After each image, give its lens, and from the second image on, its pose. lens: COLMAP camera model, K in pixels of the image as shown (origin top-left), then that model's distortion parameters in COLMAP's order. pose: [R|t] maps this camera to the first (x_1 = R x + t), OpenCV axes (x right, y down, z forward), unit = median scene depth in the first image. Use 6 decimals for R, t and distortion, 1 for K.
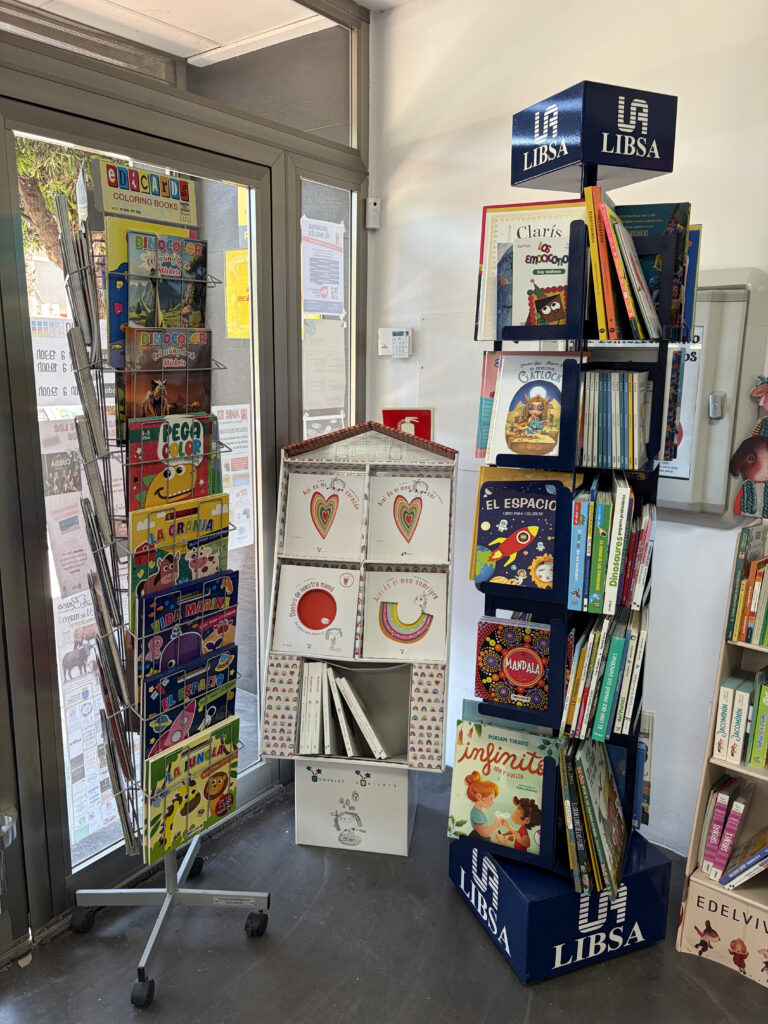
lens RADIAL K [[786.2, 0, 384.0], [0, 786.2, 512.0], [0, 0, 1]] dist [-0.027144, 0.153893]
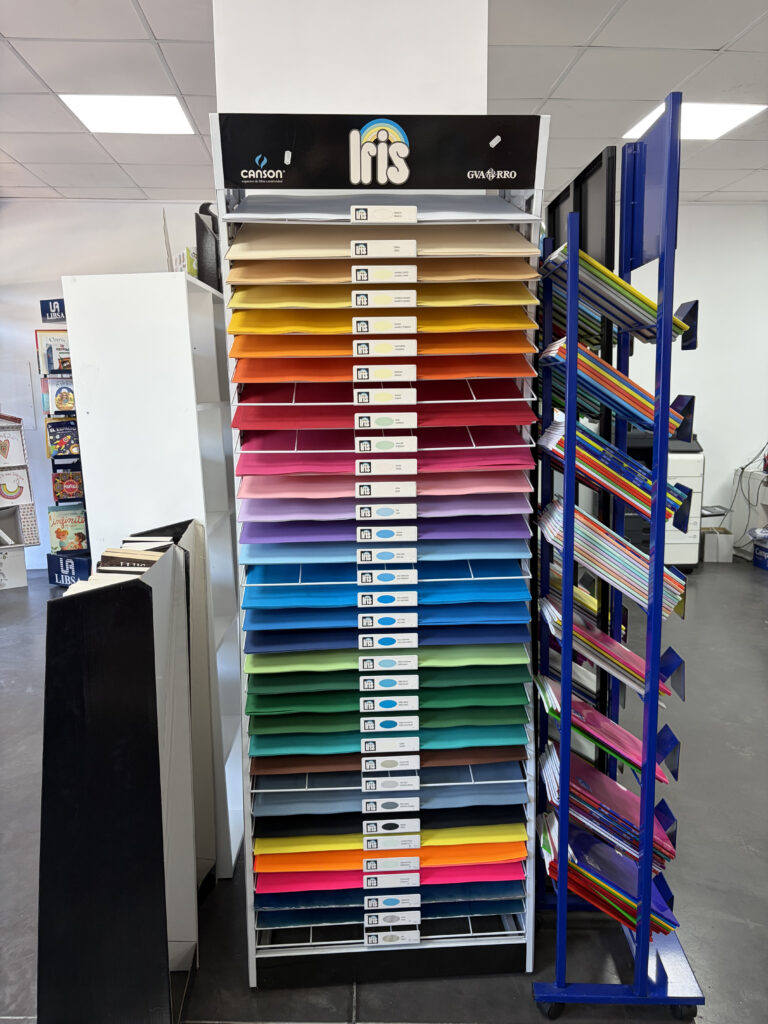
lens RADIAL K [[786.2, 0, 384.0], [0, 786.2, 512.0], [0, 0, 1]] dist [-0.027144, 0.153893]
pose [[0.760294, -0.131335, 0.636164, -0.810607], [0.150848, 0.988272, 0.023745, 0.401290], [-0.631822, 0.077911, 0.771188, -1.974427]]
